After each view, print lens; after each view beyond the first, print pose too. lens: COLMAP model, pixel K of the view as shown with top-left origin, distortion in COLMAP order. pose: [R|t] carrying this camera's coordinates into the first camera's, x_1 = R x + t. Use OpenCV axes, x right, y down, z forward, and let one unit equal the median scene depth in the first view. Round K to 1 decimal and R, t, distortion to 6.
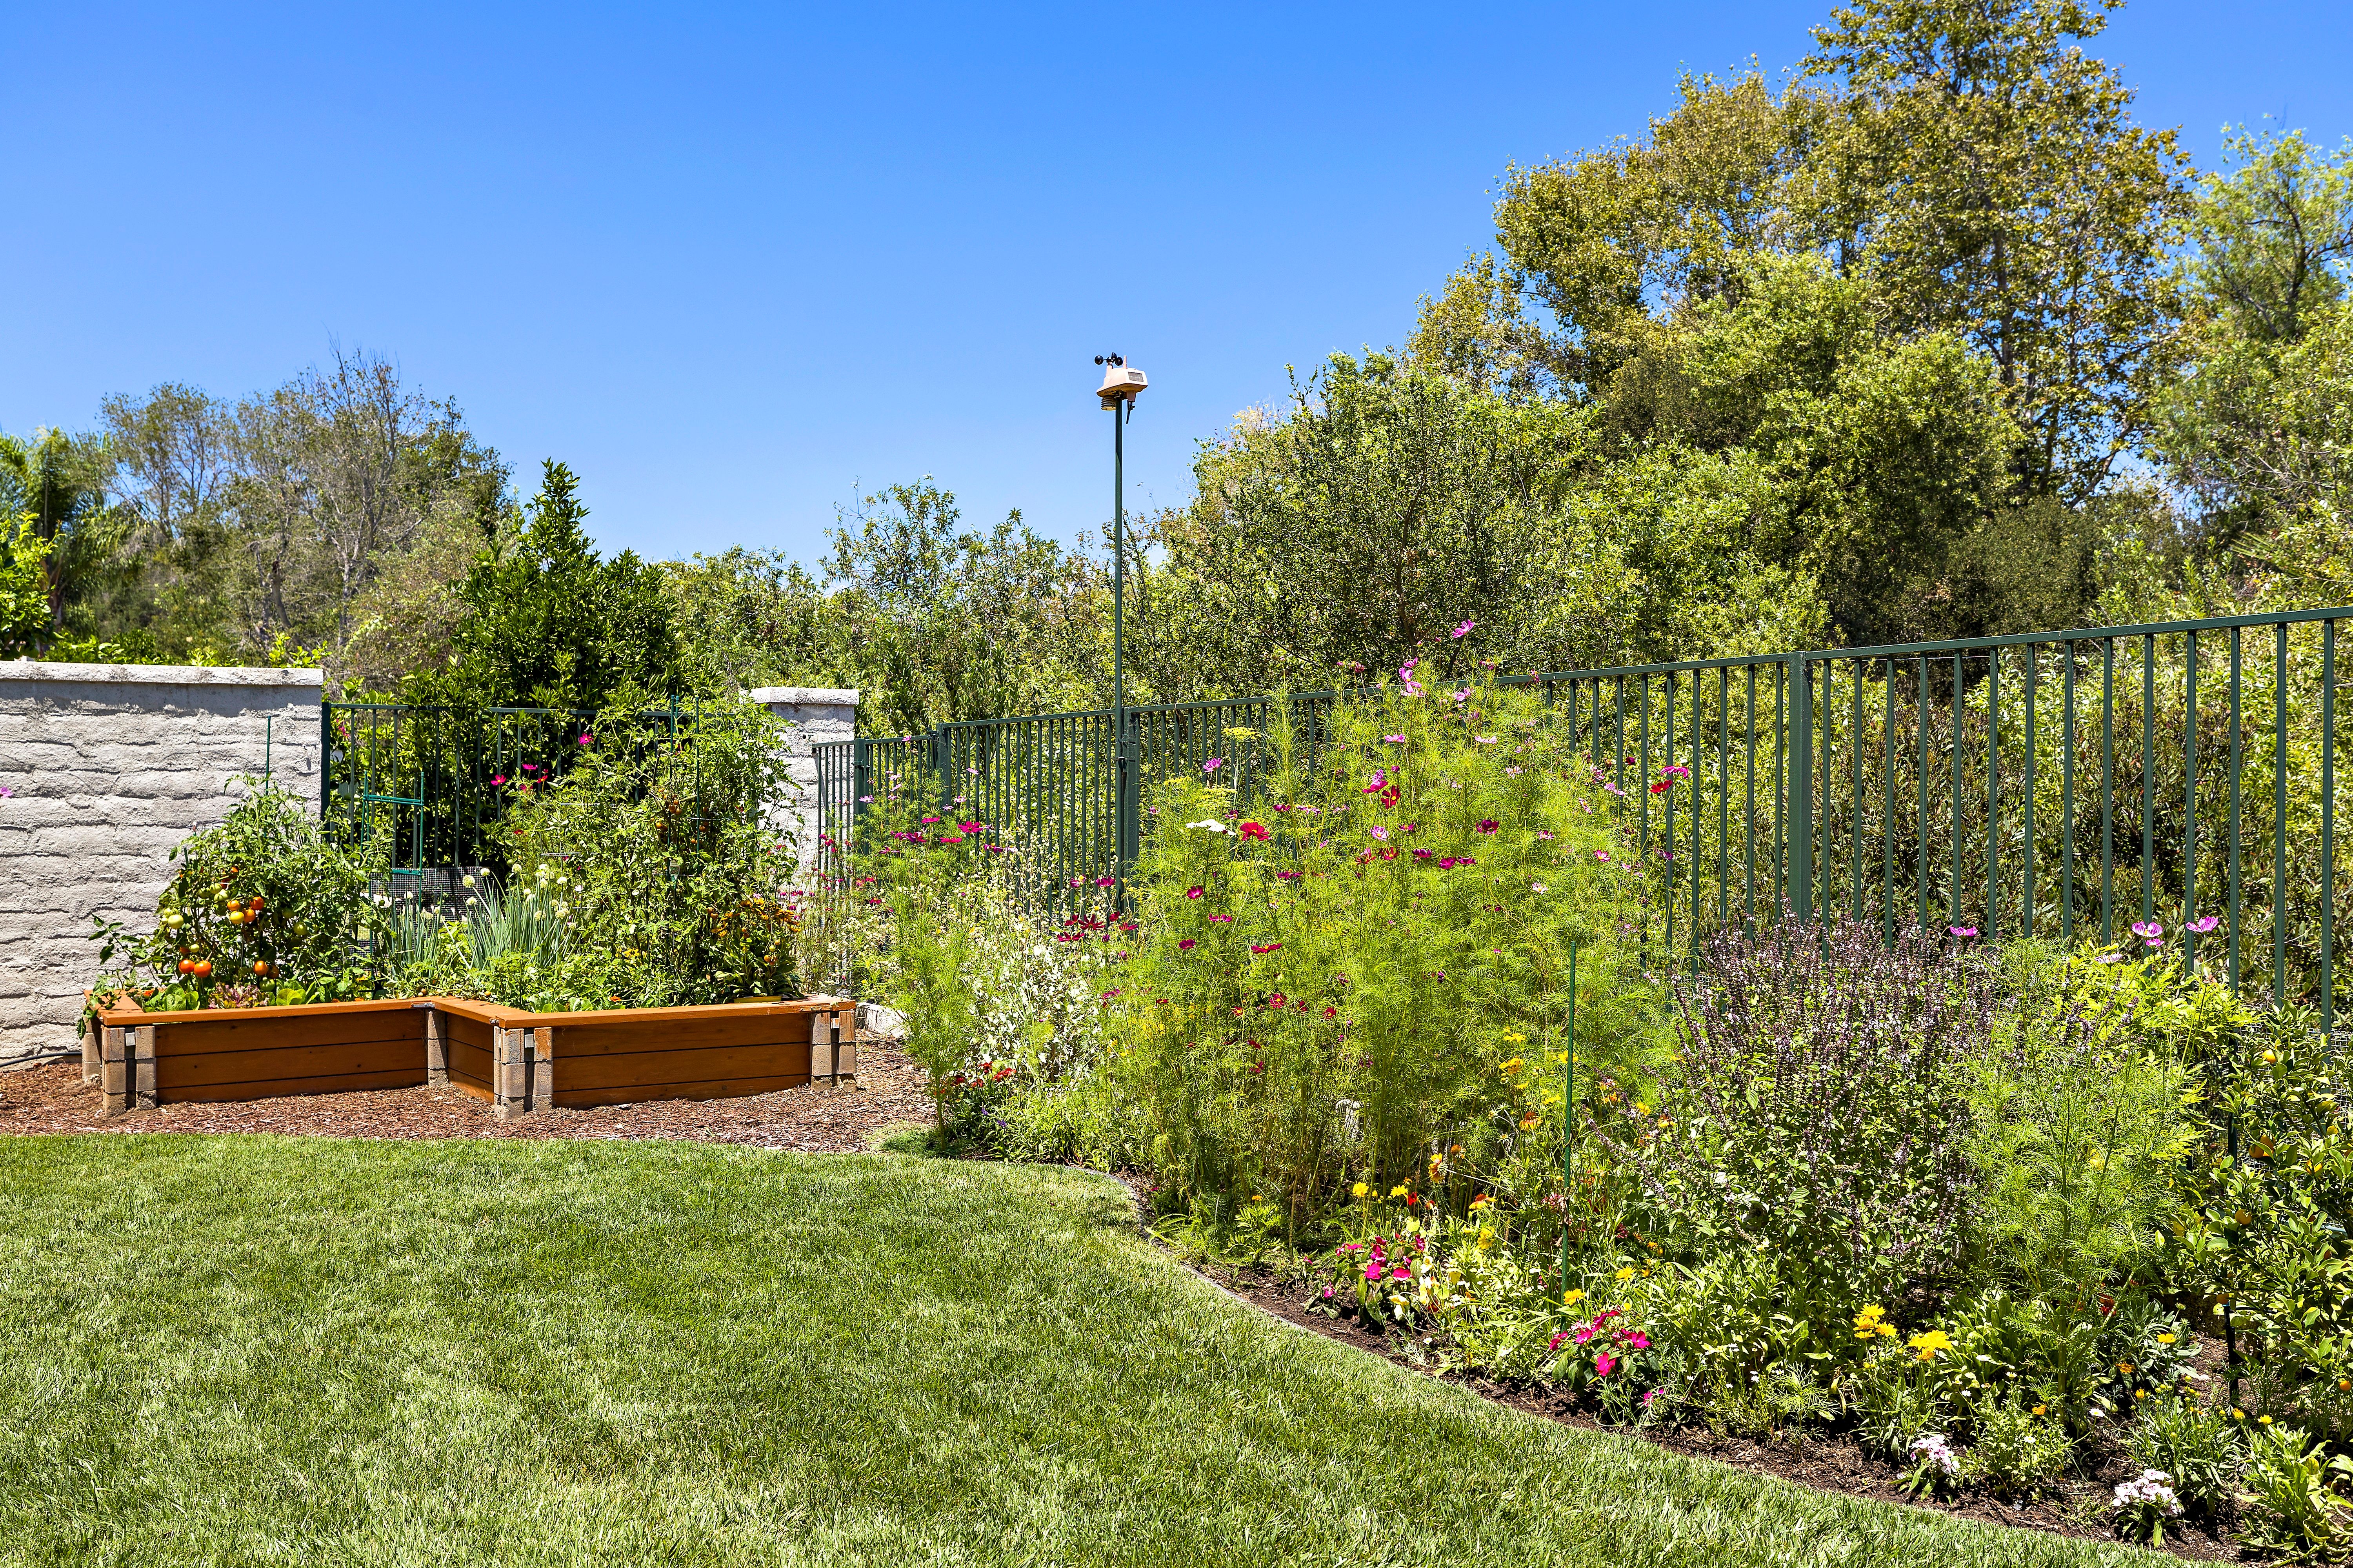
lens RADIAL K [[2110.8, 0, 1176.5], [0, 2110.8, 784.0], [0, 0, 1]] dist [-0.000644, 0.001733]
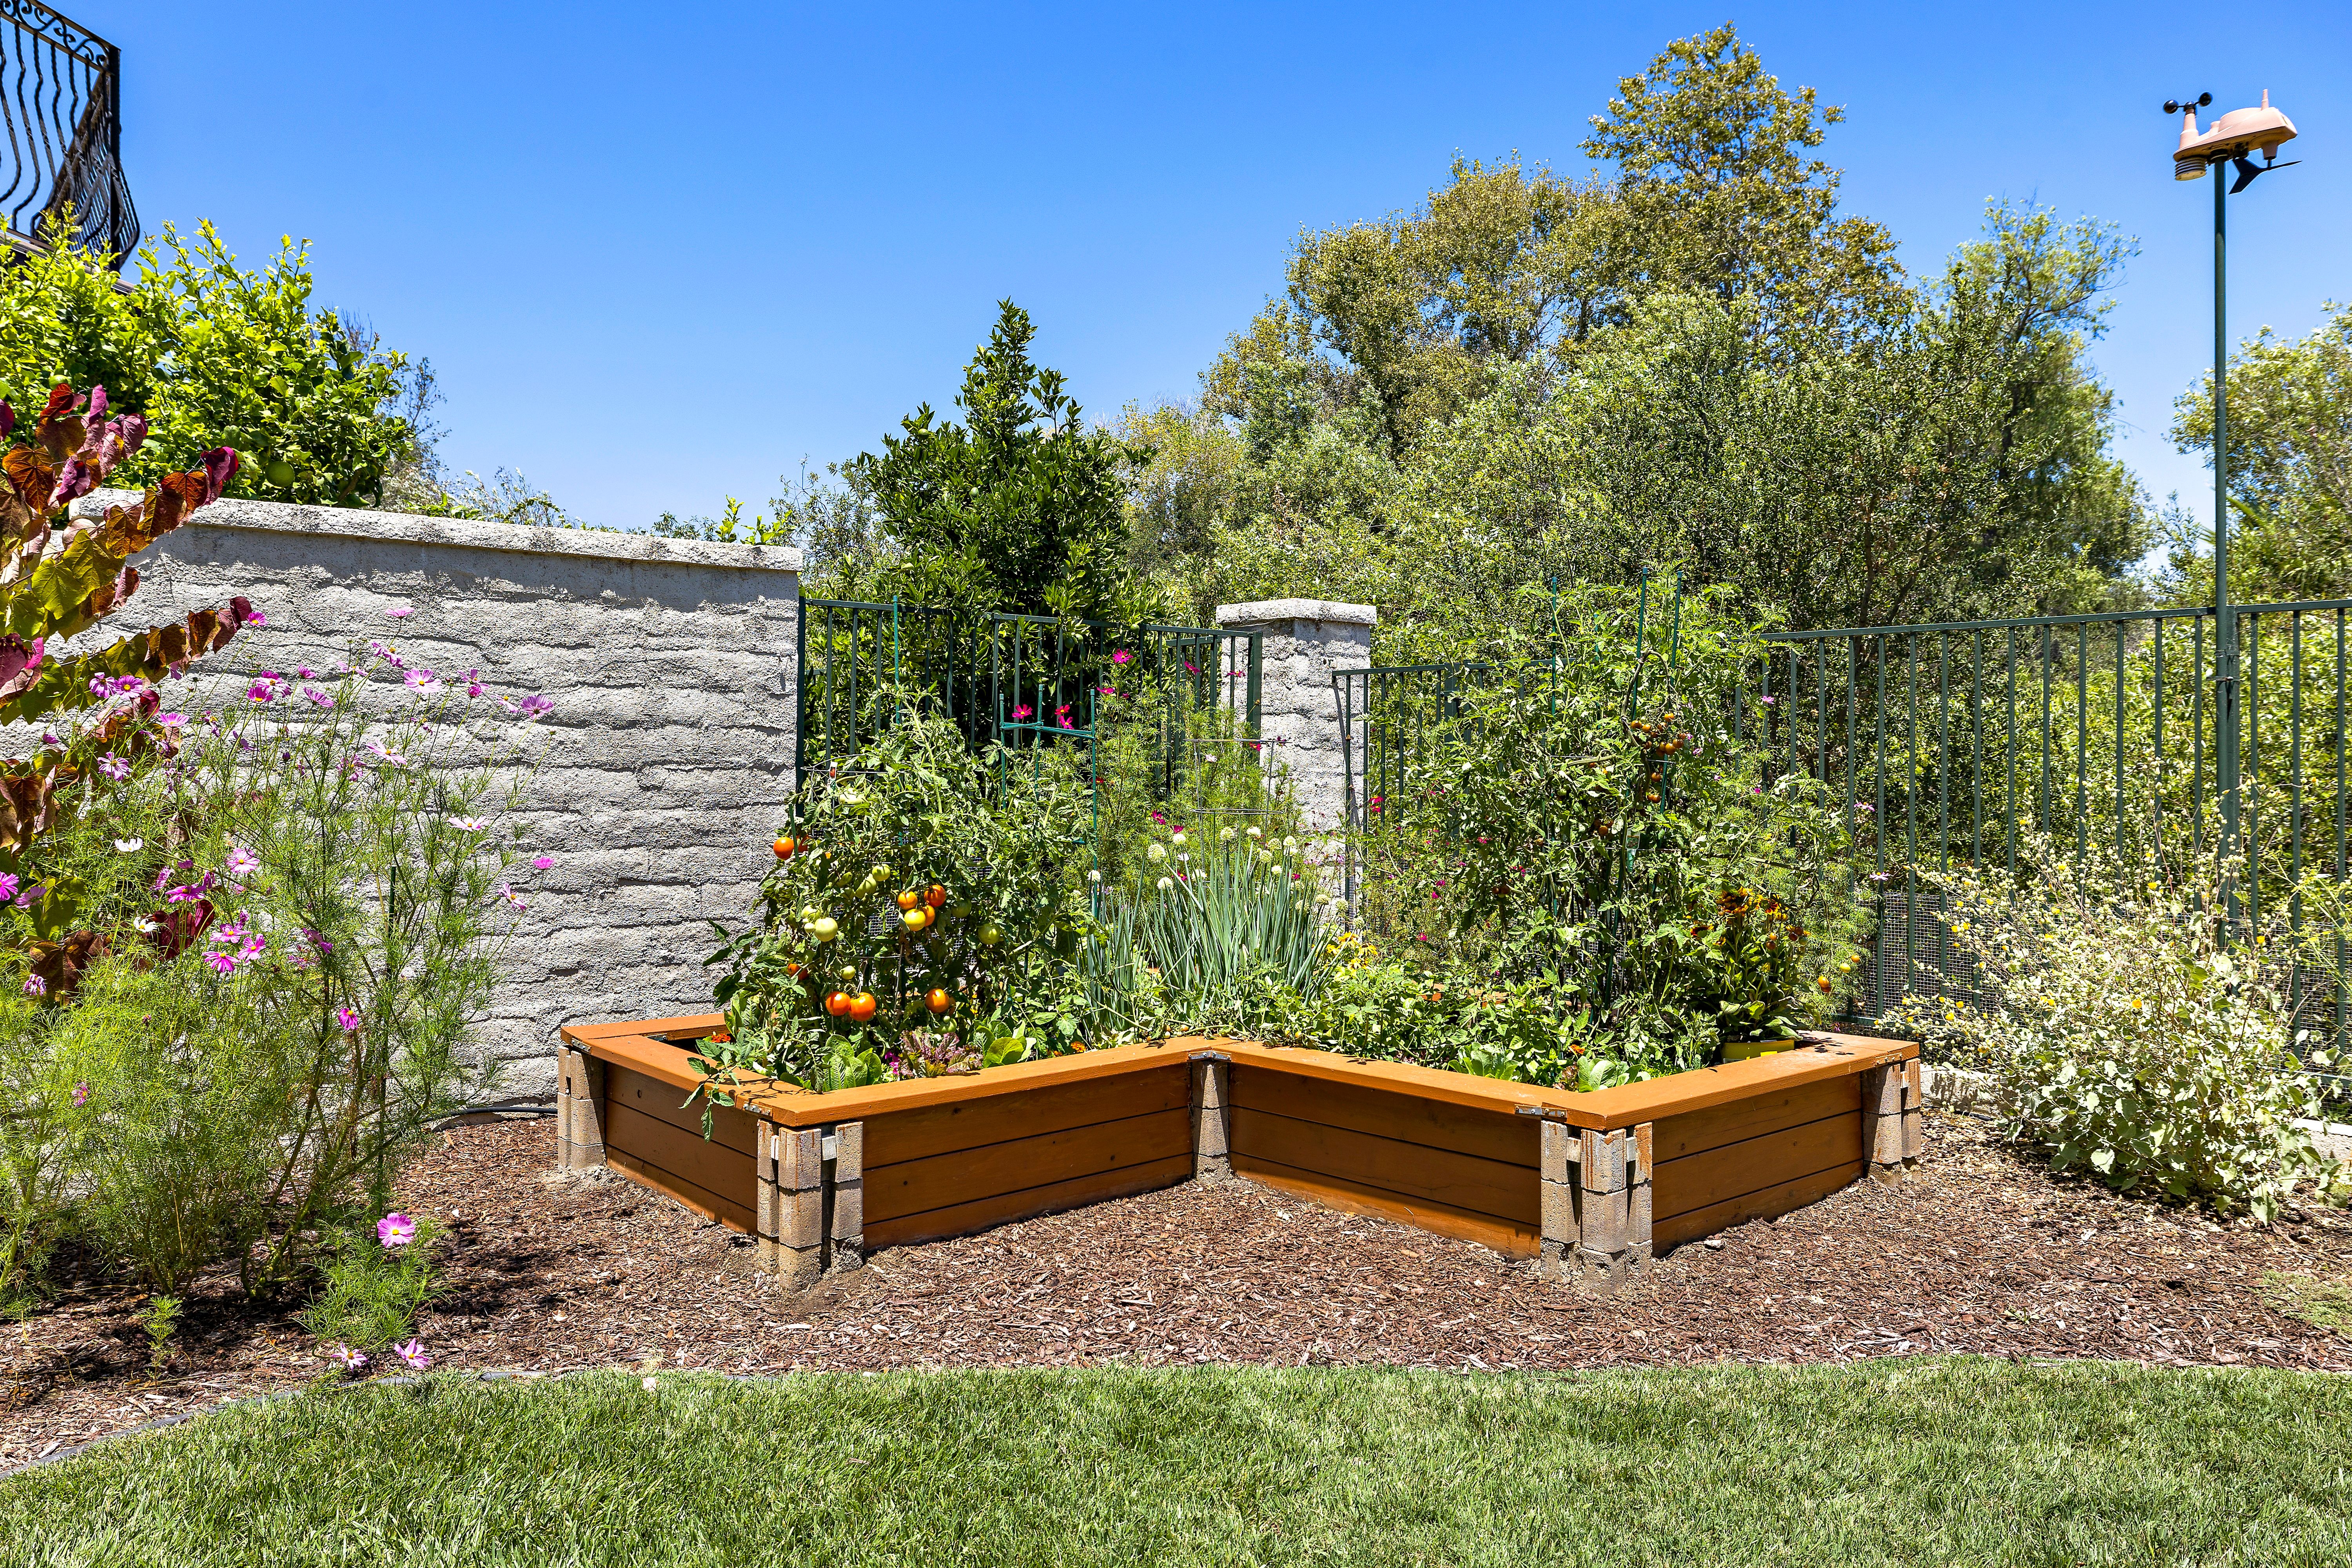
lens RADIAL K [[1646.1, 0, 1164.5], [0, 1646.1, 733.4], [0, 0, 1]] dist [-0.008524, -0.001170]
pose [[0.986456, 0.009613, 0.163741, -0.391631], [-0.008813, 0.999945, -0.005609, 0.010255], [-0.163786, 0.004090, 0.986487, 0.452607]]
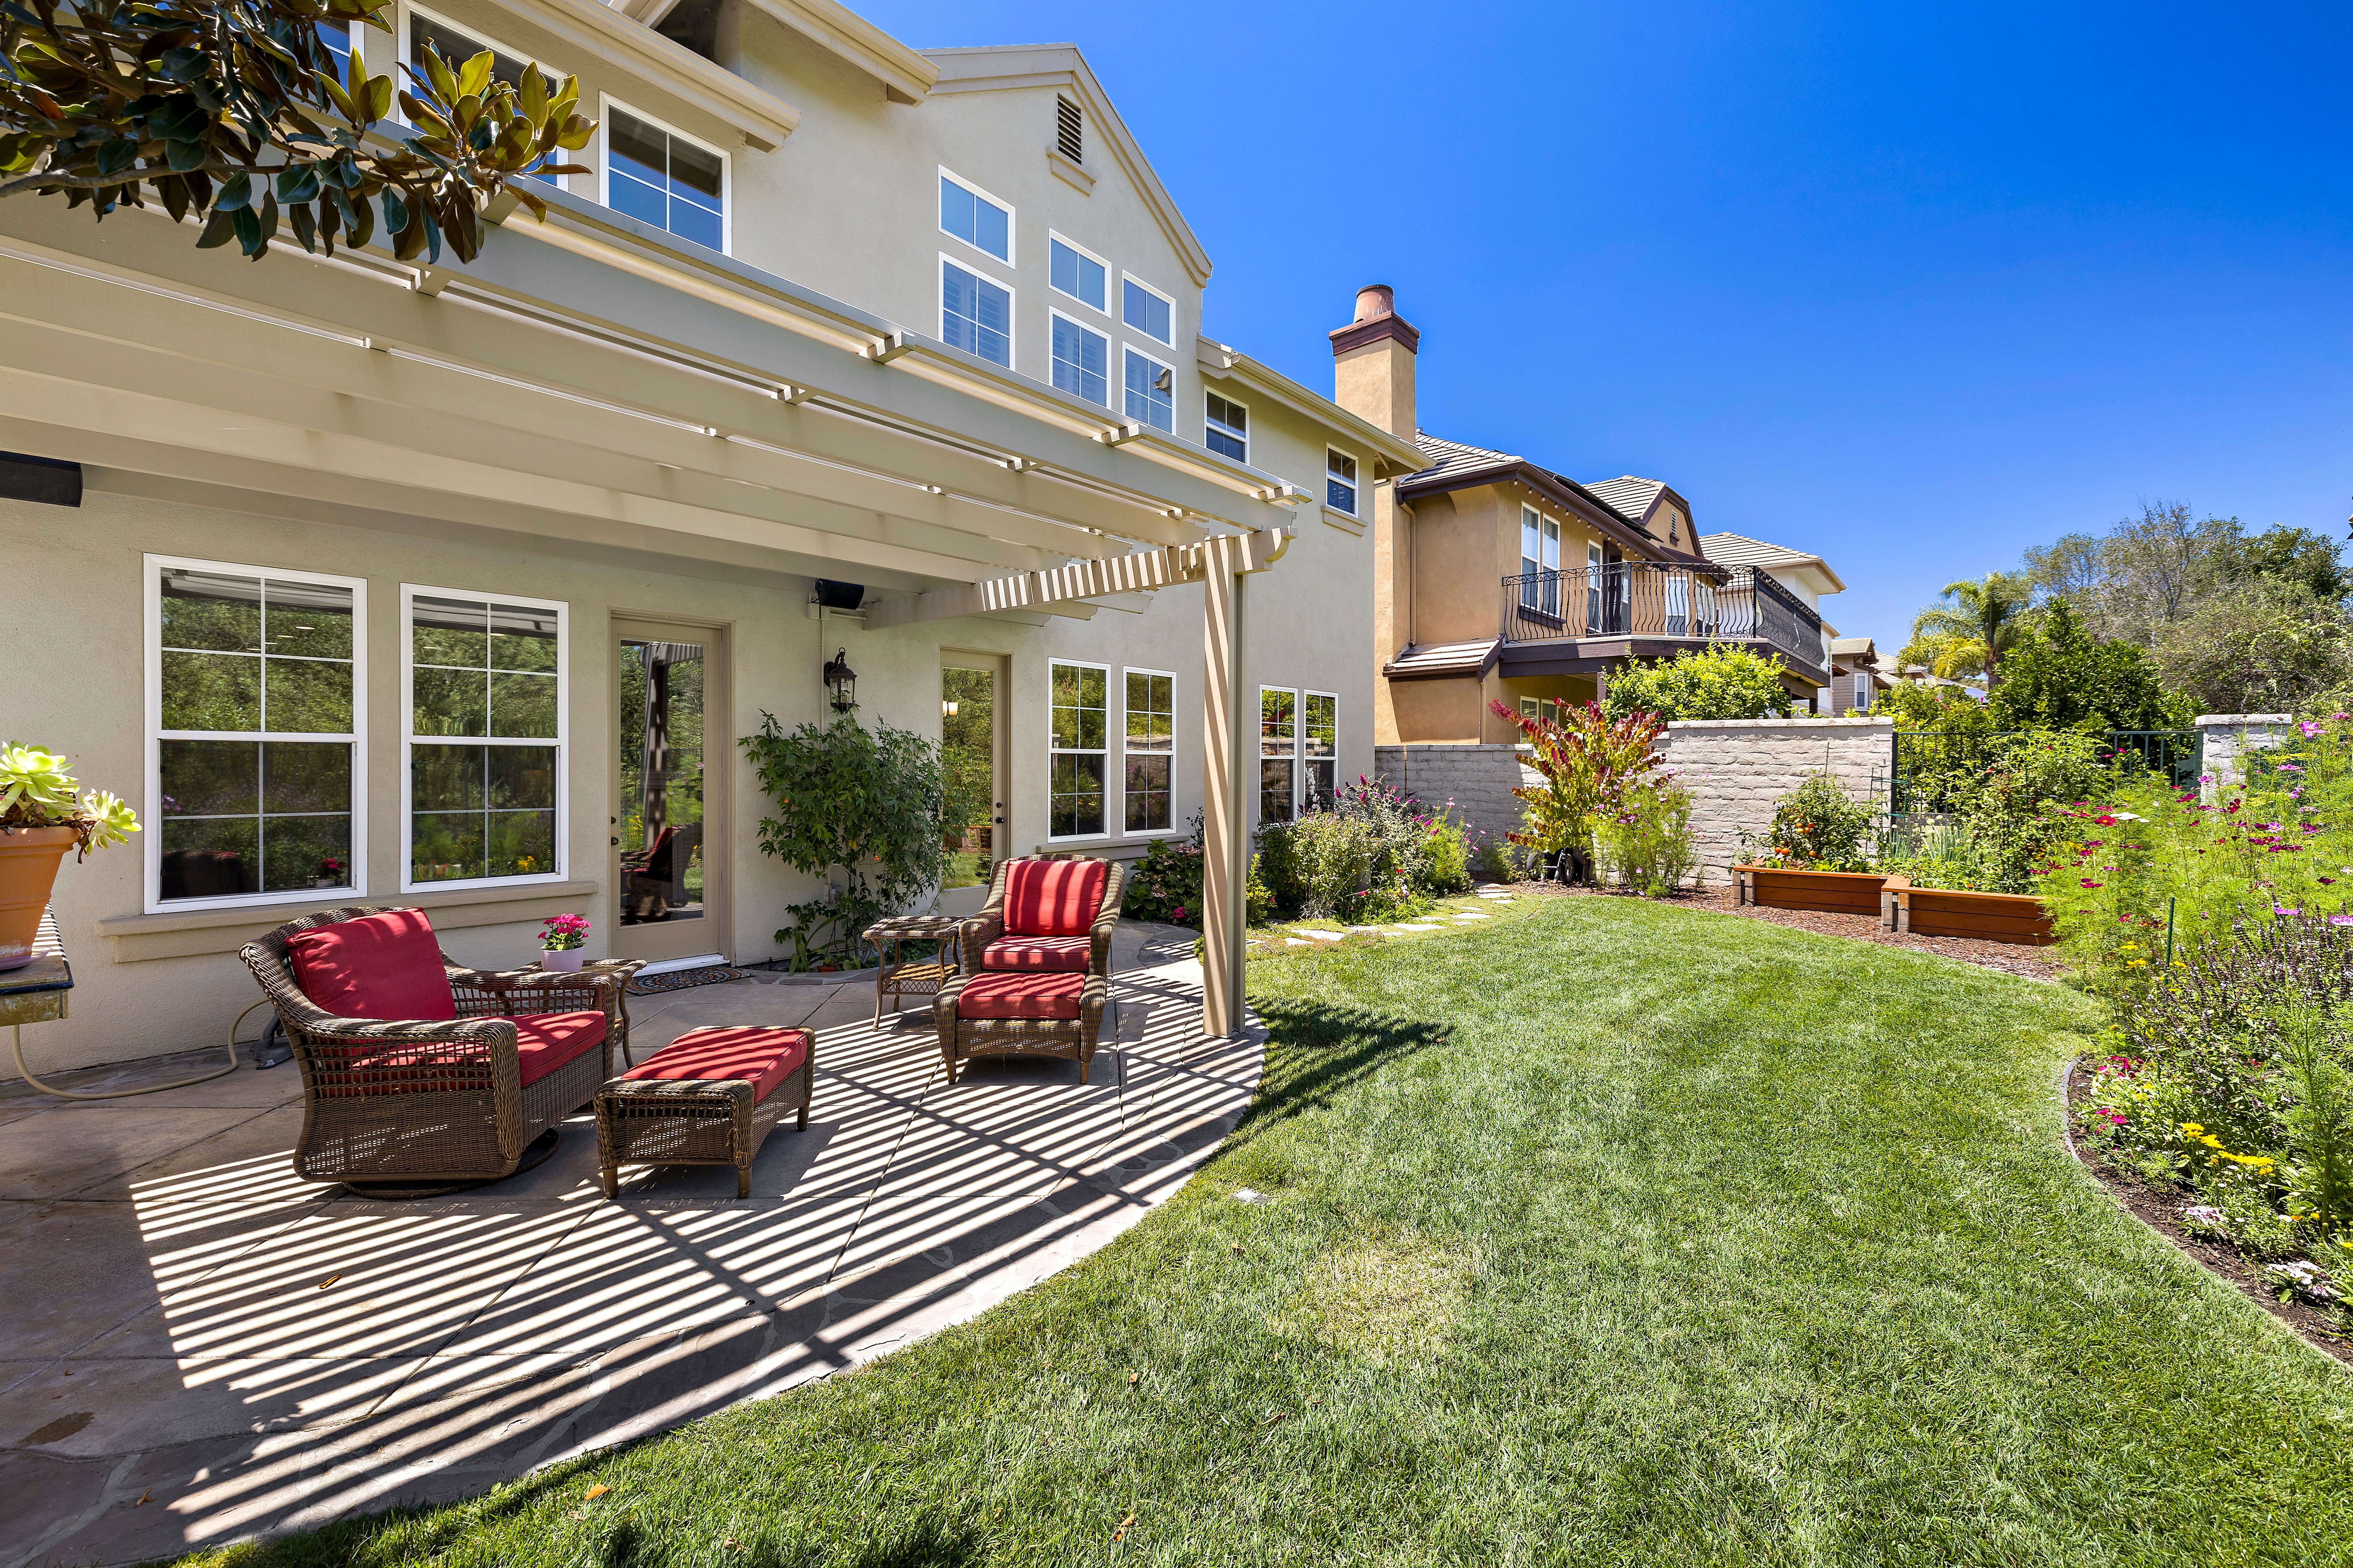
lens RADIAL K [[979.0, 0, 1169.2], [0, 979.0, 763.1], [0, 0, 1]] dist [-0.000331, -0.000369]
pose [[0.334406, 0.006628, -0.942406, 0.287665], [0.000549, 0.999974, 0.007228, -0.016233], [0.942429, -0.002935, 0.334393, -0.006733]]
